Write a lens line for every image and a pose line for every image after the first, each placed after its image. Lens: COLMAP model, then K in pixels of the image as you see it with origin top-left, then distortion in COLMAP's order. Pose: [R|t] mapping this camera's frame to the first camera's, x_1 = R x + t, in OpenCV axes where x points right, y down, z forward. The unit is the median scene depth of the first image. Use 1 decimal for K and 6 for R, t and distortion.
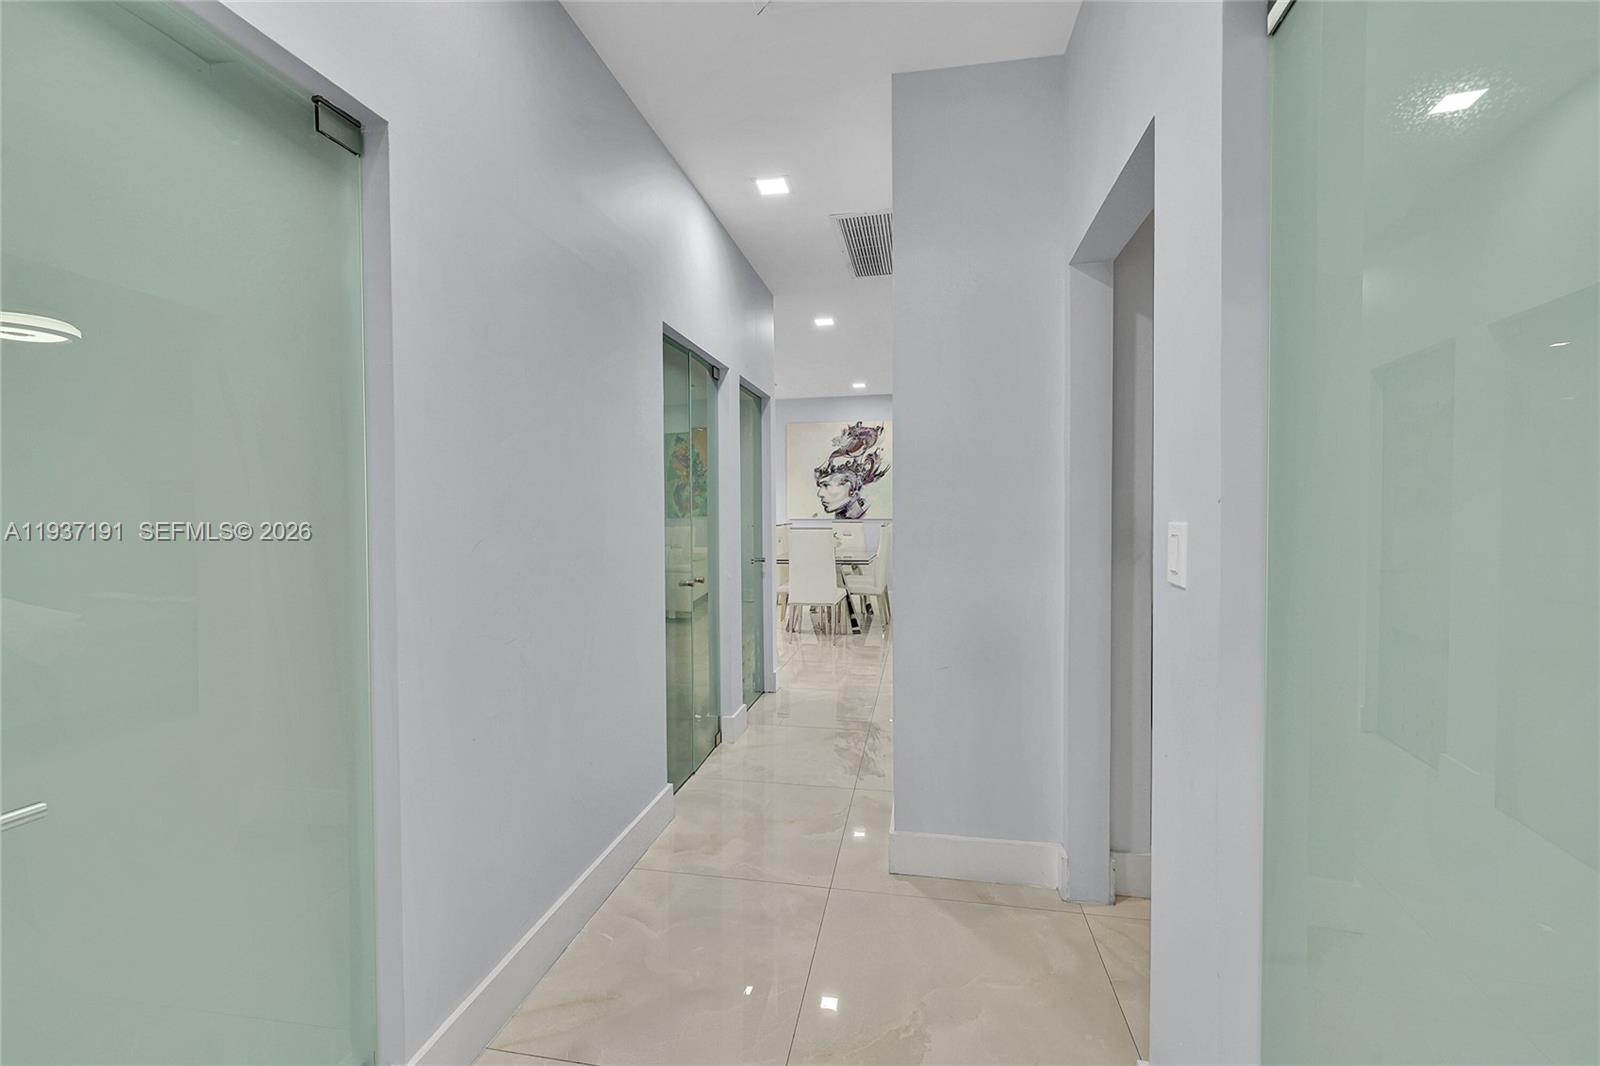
lens RADIAL K [[665.4, 0, 798.7], [0, 665.4, 518.1], [0, 0, 1]] dist [0.000355, -0.000504]
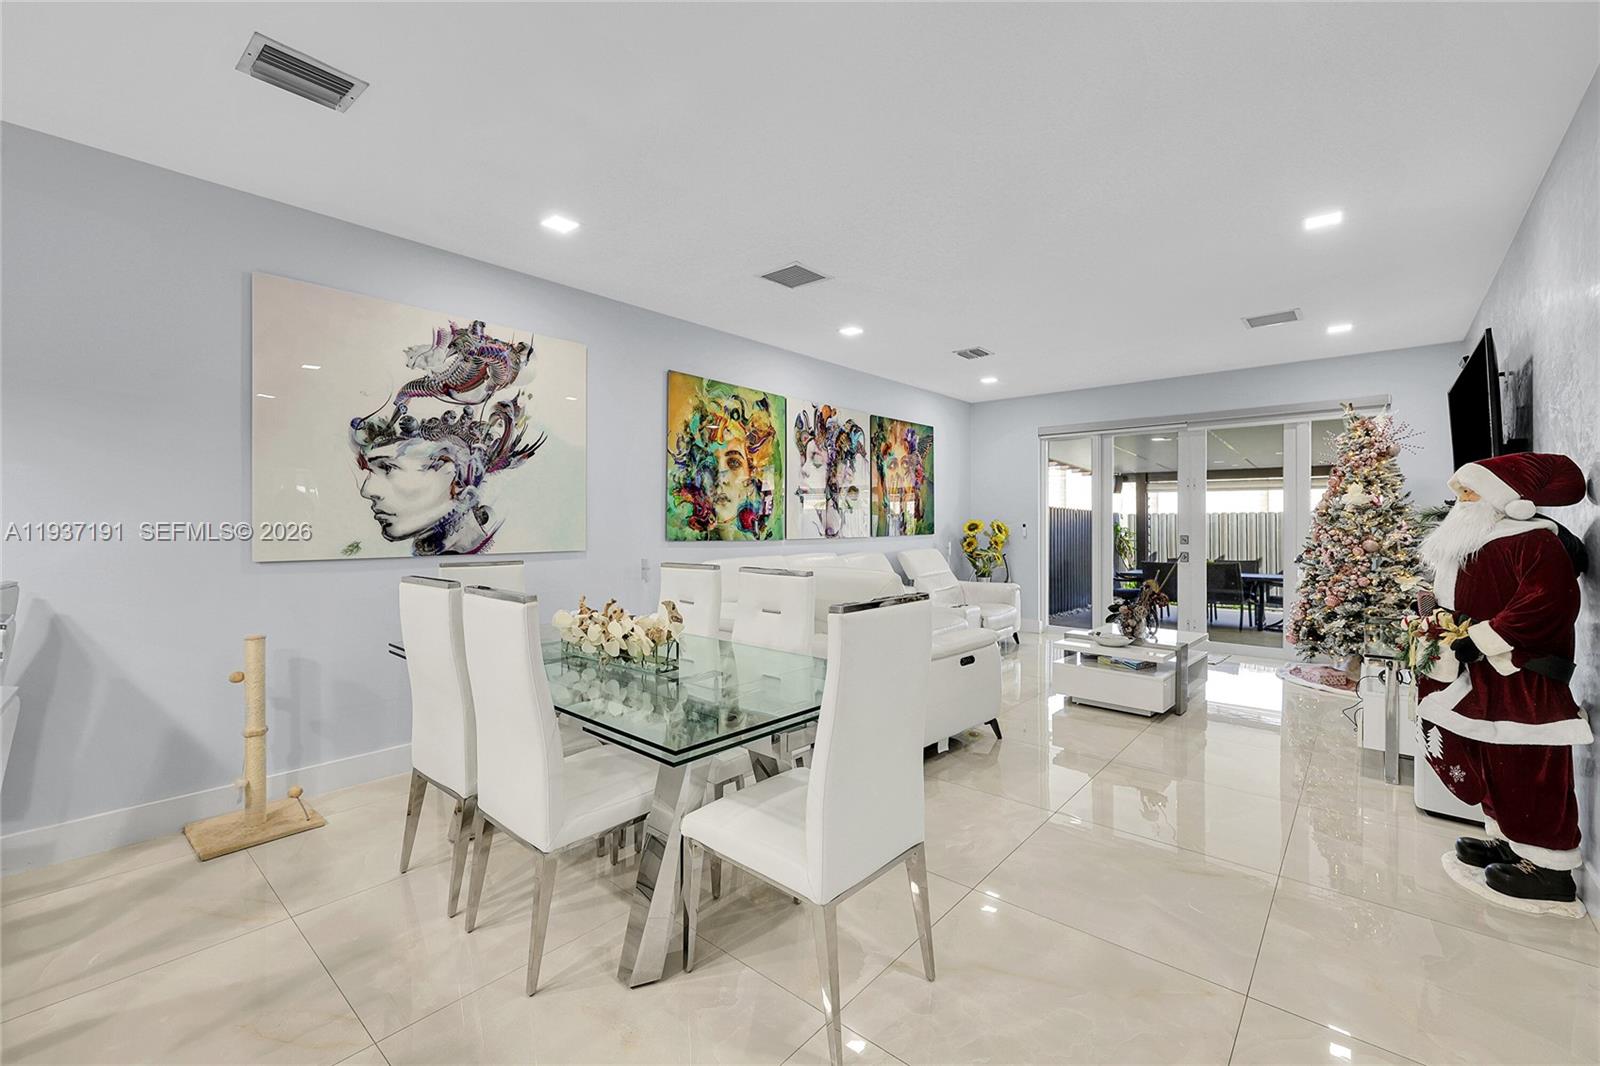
lens RADIAL K [[665.4, 0, 798.2], [0, 665.4, 521.9], [0, 0, 1]] dist [0.000355, -0.000504]
pose [[0.508468, 0.007976, 0.861044, -0.165222], [0.016340, 0.999688, -0.018909, -0.007636], [-0.860926, 0.023684, 0.508179, 0.614121]]
